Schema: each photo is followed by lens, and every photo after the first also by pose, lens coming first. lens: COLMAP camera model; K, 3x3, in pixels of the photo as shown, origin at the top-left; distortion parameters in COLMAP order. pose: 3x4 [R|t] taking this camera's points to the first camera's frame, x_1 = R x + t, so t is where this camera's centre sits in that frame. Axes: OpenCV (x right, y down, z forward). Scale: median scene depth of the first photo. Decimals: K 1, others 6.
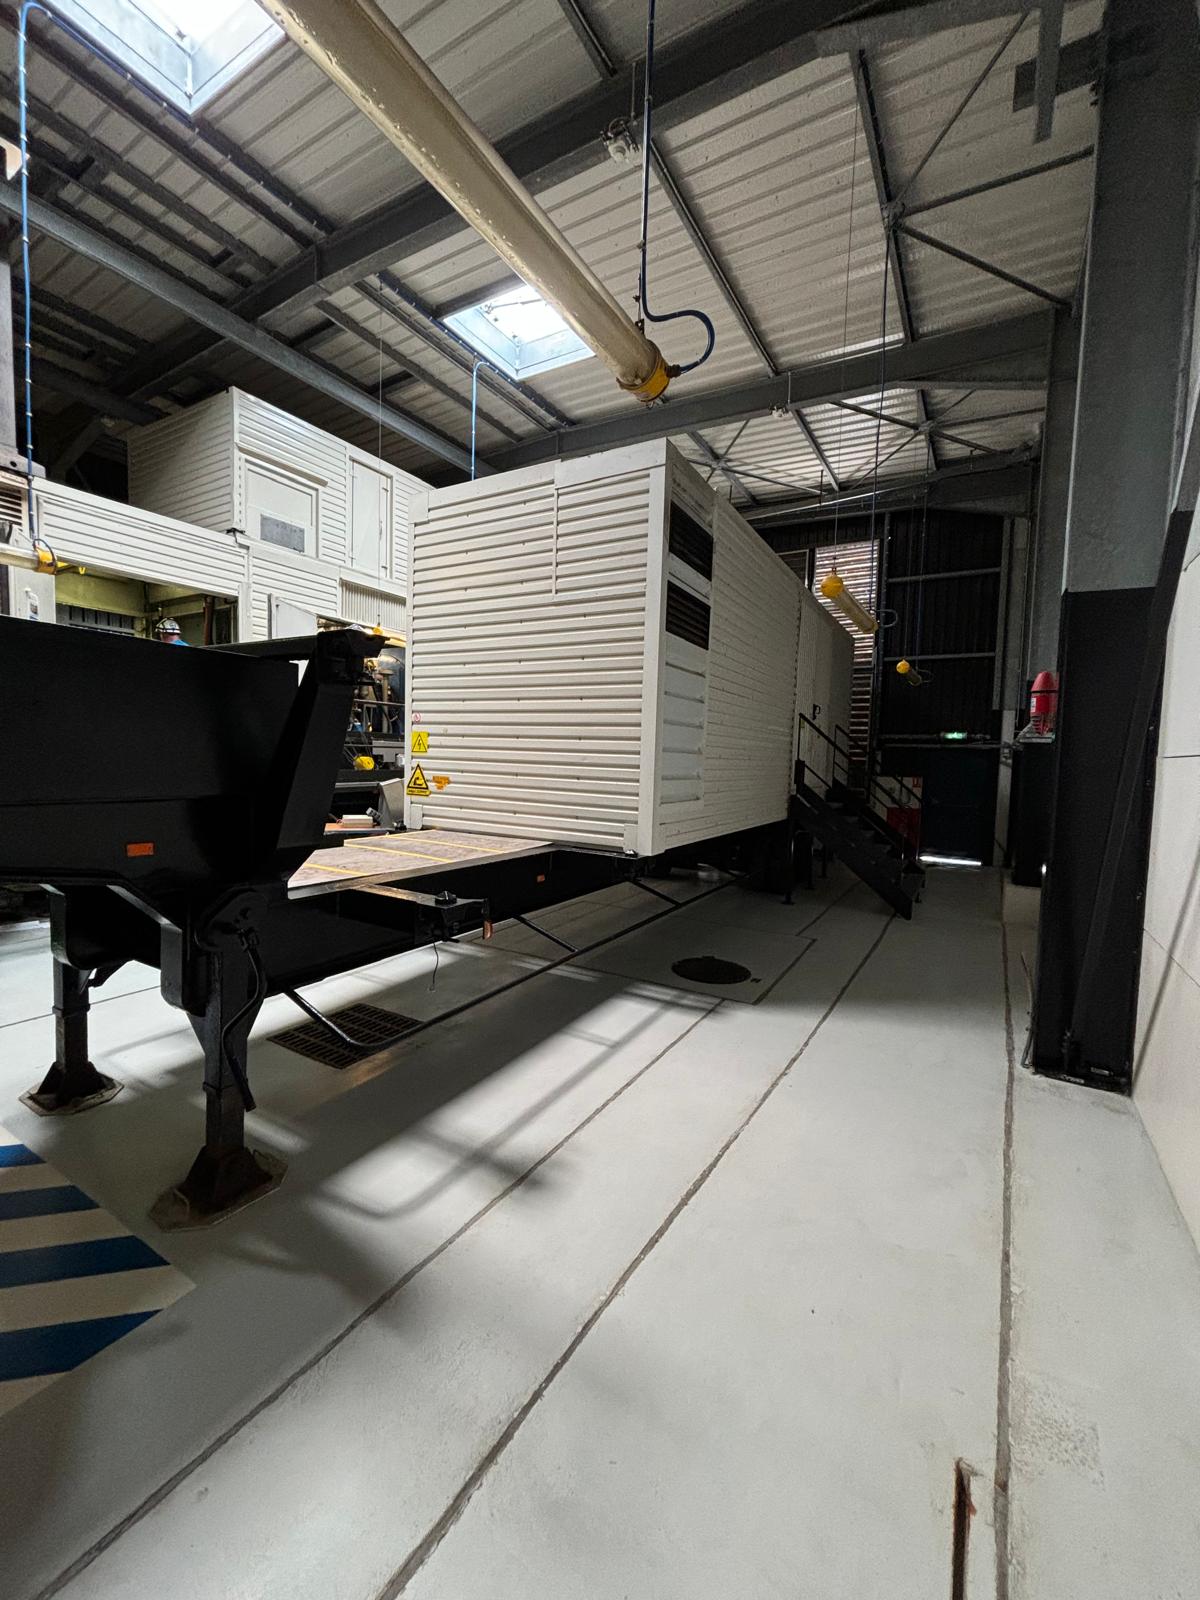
lens RADIAL K [[647.9, 0, 606.9], [0, 647.9, 799.8], [0, 0, 1]] dist [-0.000031, 0.000654]
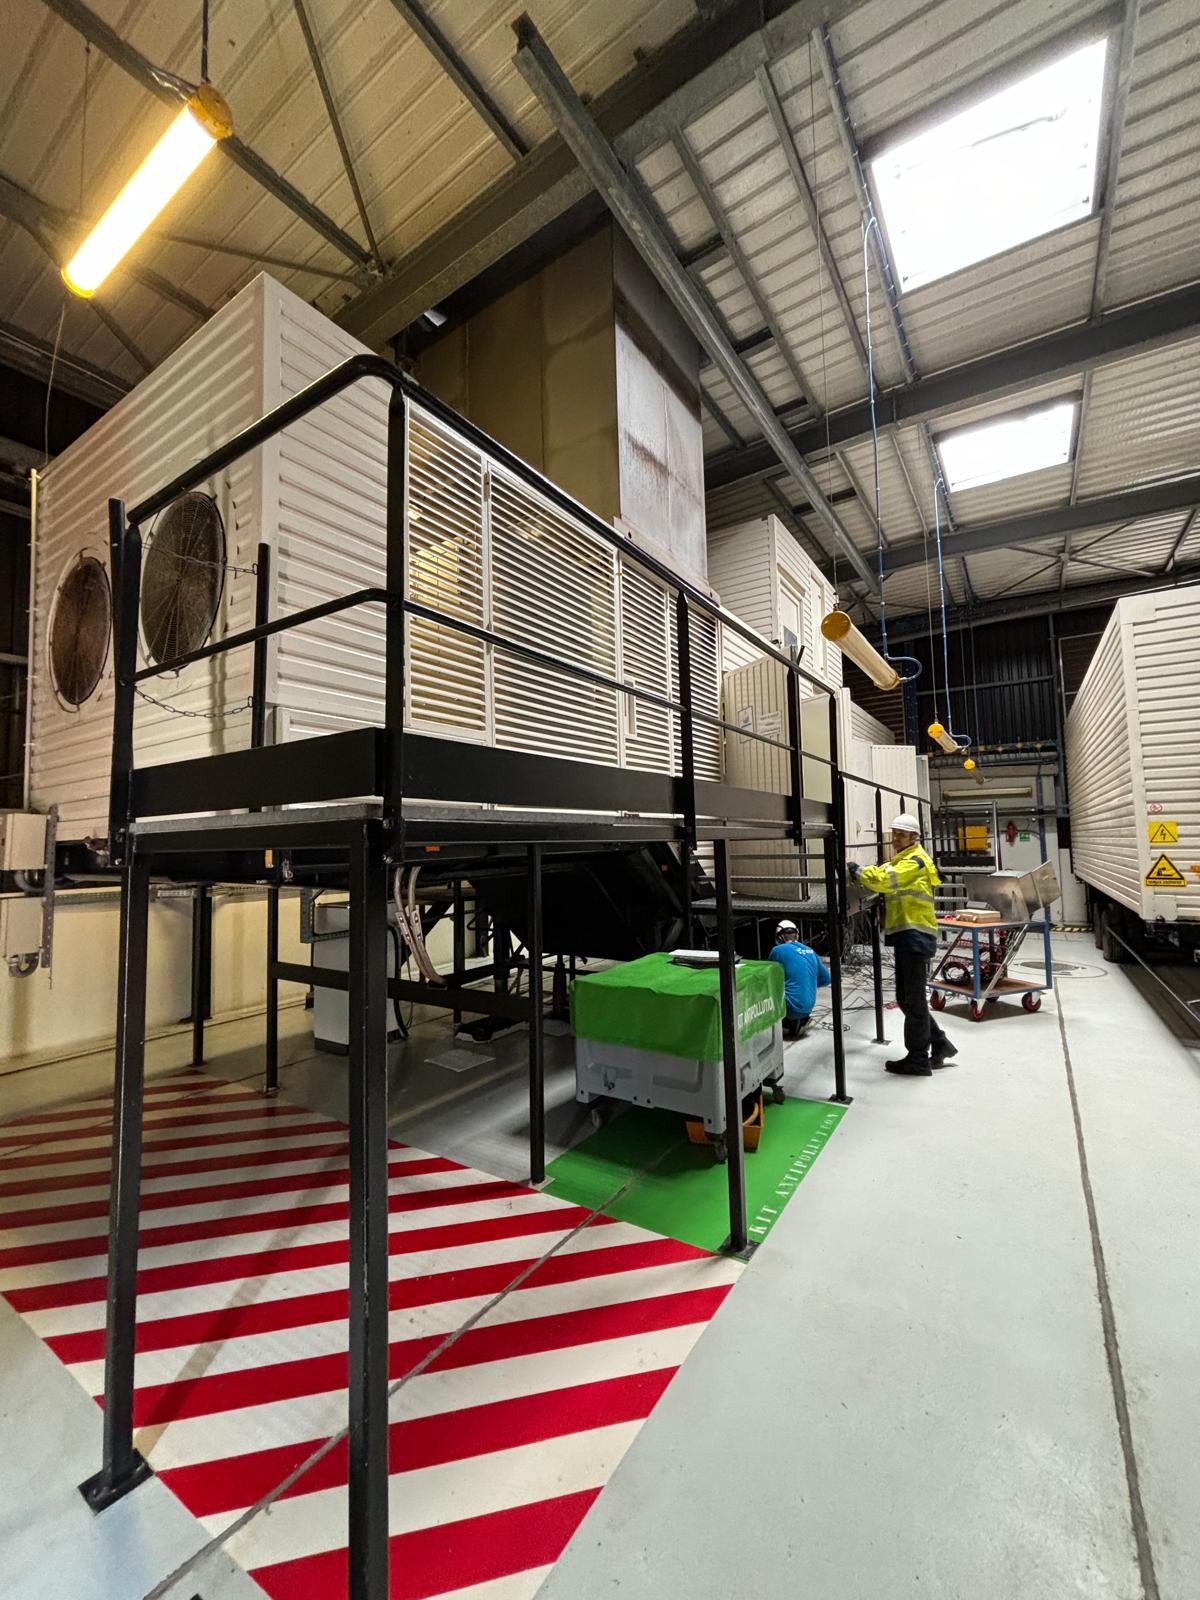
lens RADIAL K [[647.9, 0, 606.9], [0, 647.9, 799.8], [0, 0, 1]] dist [-0.000031, 0.000654]
pose [[0.997158, -0.052203, -0.054313, -1.085414], [0.044862, 0.990686, -0.128561, -0.048416], [0.060518, 0.125759, 0.990213, -0.045277]]
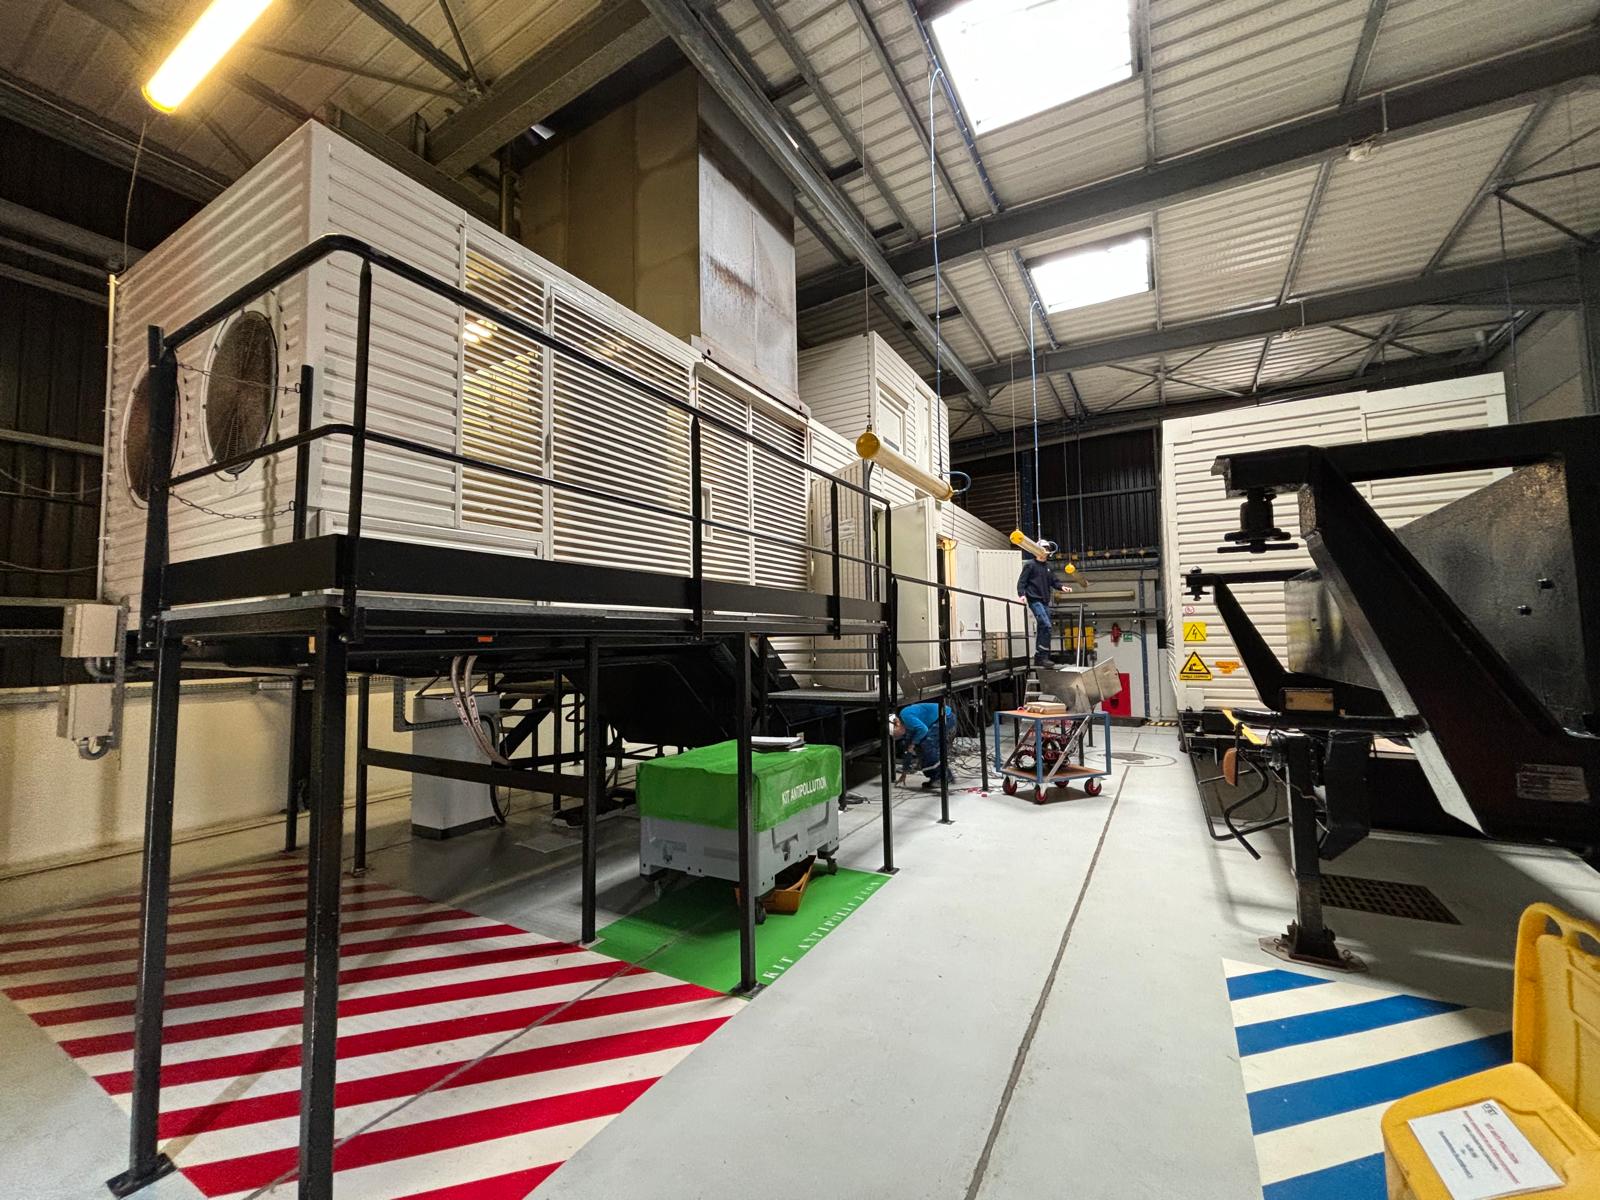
lens RADIAL K [[647.9, 0, 800.0], [0, 647.9, 600.0], [0, 0, 1]] dist [-0.000031, 0.000654]
pose [[0.999125, -0.041515, 0.005043, -0.970155], [0.041820, 0.991315, -0.124685, -0.032702], [0.000177, 0.124787, 0.992184, -0.112419]]
